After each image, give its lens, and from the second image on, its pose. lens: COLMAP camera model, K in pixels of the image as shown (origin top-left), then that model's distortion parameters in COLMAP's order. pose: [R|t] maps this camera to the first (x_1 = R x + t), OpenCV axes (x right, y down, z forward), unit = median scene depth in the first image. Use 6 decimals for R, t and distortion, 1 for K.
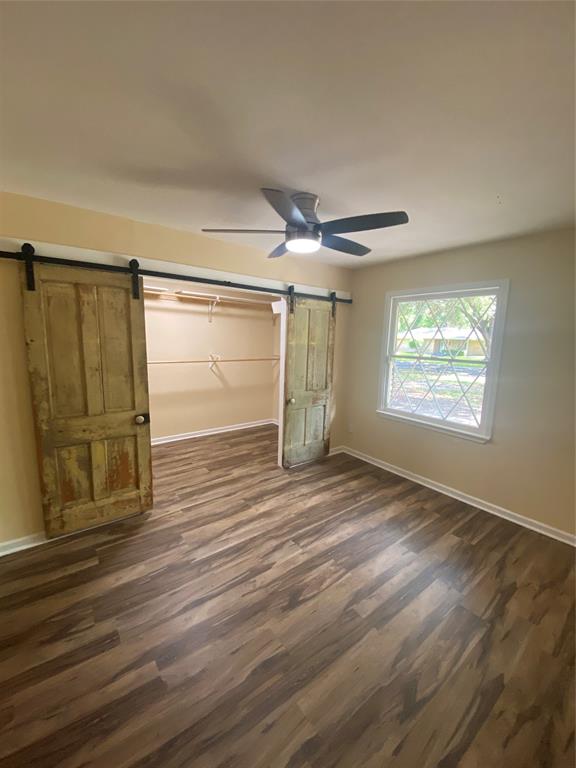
lens RADIAL K [[306.2, 0, 288.0], [0, 306.2, 384.0], [0, 0, 1]] dist [0.000578, -0.000005]
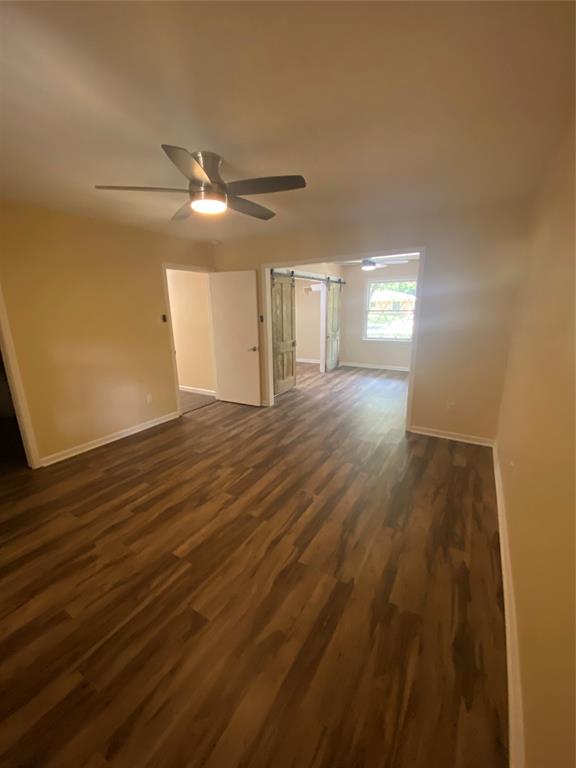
lens RADIAL K [[315.3, 0, 288.0], [0, 315.3, 384.0], [0, 0, 1]] dist [-0.001832, -0.000280]
pose [[0.940834, -0.128559, 0.313533, -0.692674], [0.092222, 0.987457, 0.128156, 0.056006], [-0.326076, -0.091659, 0.940889, -0.645816]]
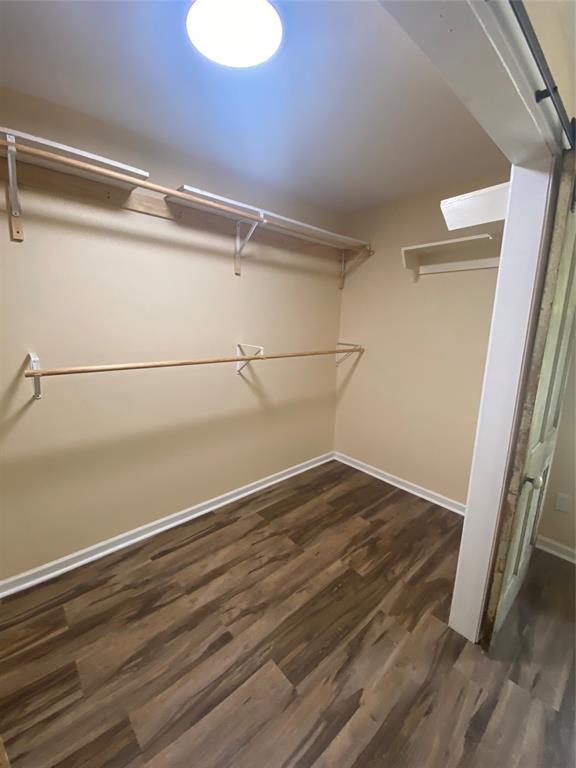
lens RADIAL K [[315.3, 0, 288.0], [0, 315.3, 384.0], [0, 0, 1]] dist [-0.001832, -0.000280]
pose [[0.997943, -0.018008, 0.061525, -0.213206], [0.015255, 0.998874, 0.044924, -0.055322], [-0.062264, -0.043893, 0.997094, 0.507728]]
